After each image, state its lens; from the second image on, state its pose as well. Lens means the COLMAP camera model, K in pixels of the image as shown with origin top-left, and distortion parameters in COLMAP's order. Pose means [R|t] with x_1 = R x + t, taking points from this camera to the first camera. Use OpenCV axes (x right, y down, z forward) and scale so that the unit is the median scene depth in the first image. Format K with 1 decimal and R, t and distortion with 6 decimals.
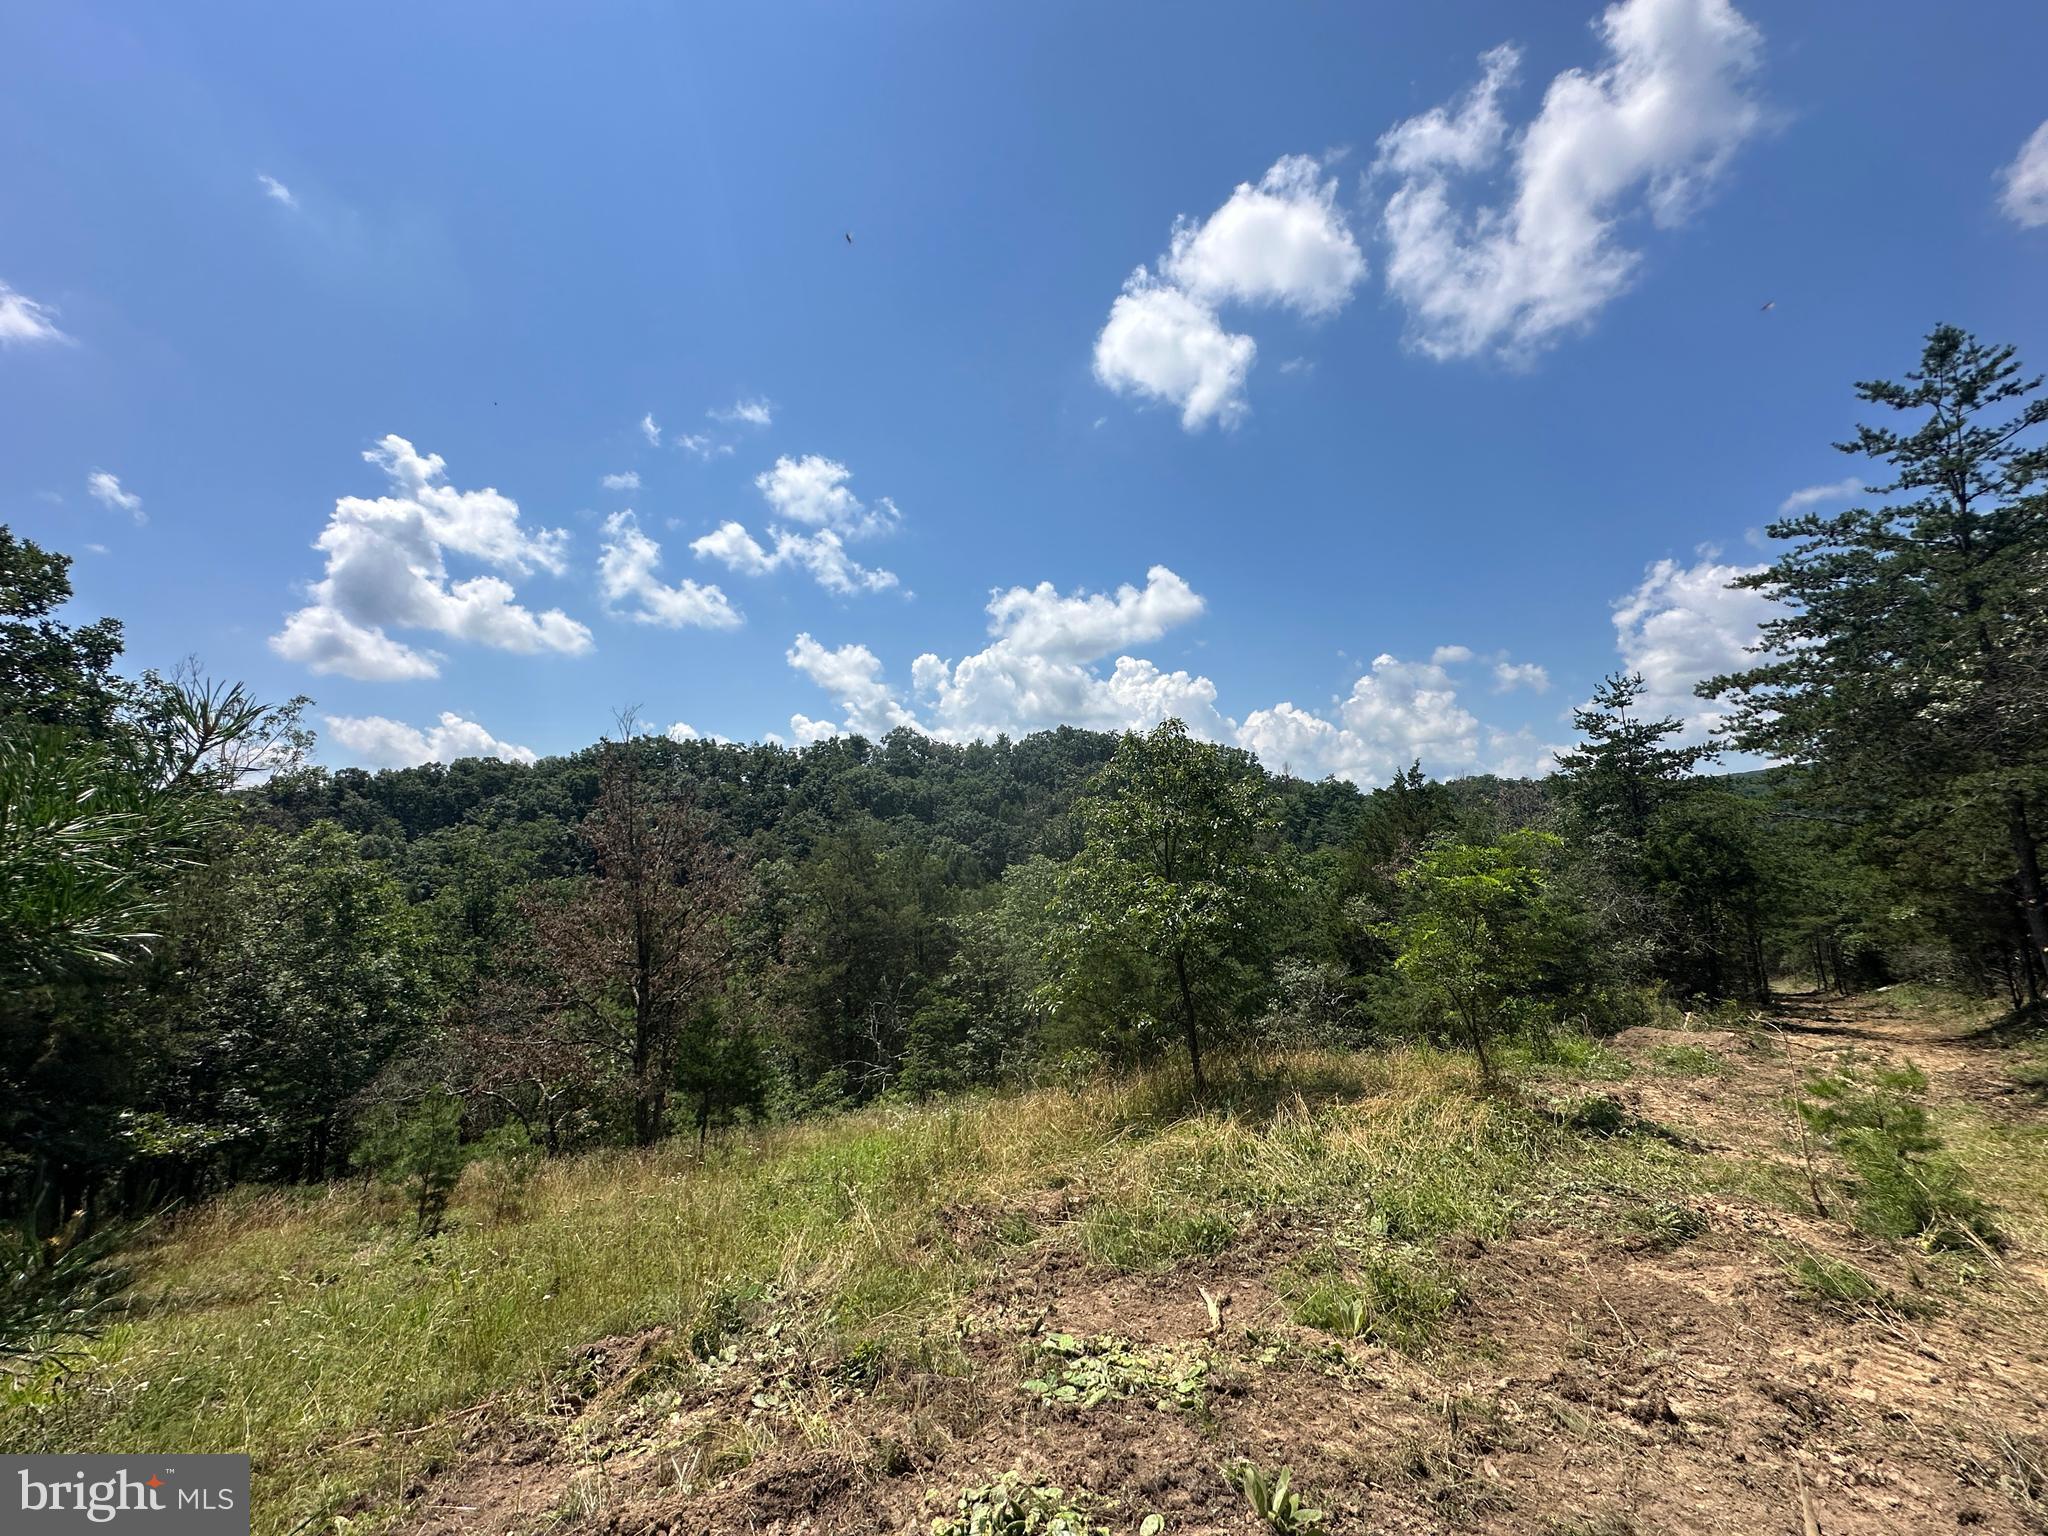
lens RADIAL K [[874.6, 0, 1024.0], [0, 874.6, 768.0], [0, 0, 1]] dist [-0.002379, 0.000462]
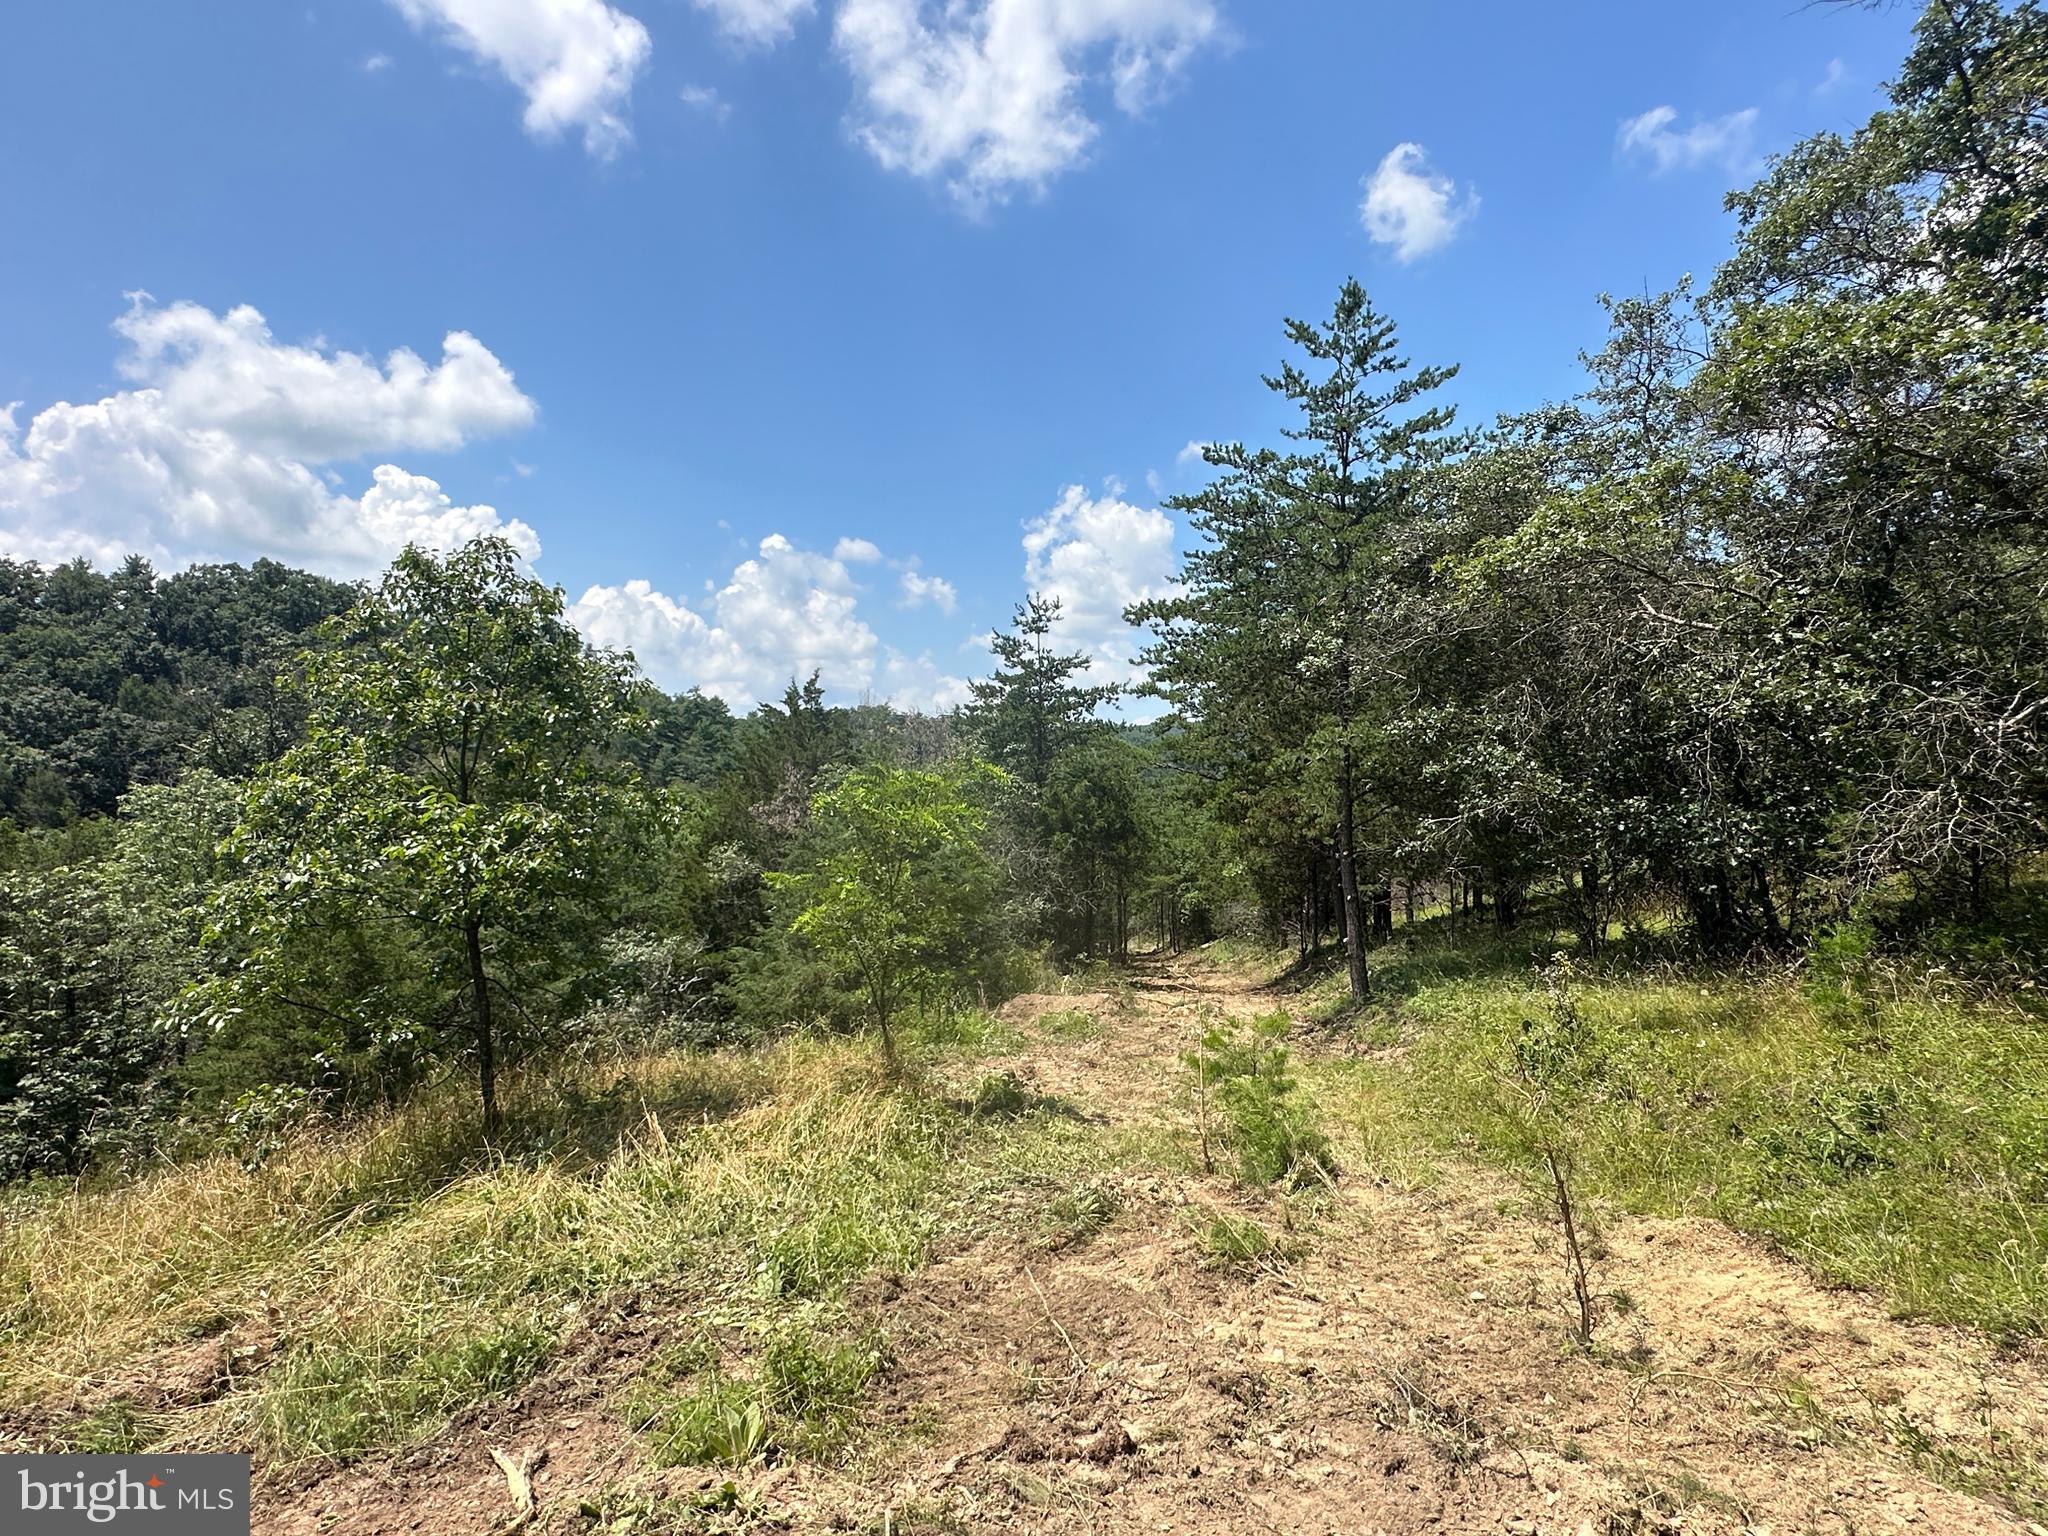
lens RADIAL K [[1132.2, 0, 1024.0], [0, 1132.2, 768.0], [0, 0, 1]] dist [-0.006116, 0.001486]
pose [[0.794069, 0.059831, 0.604876, -0.004658], [-0.095284, 0.995093, 0.026658, 0.047105], [-0.600313, -0.078803, 0.795873, 0.131935]]
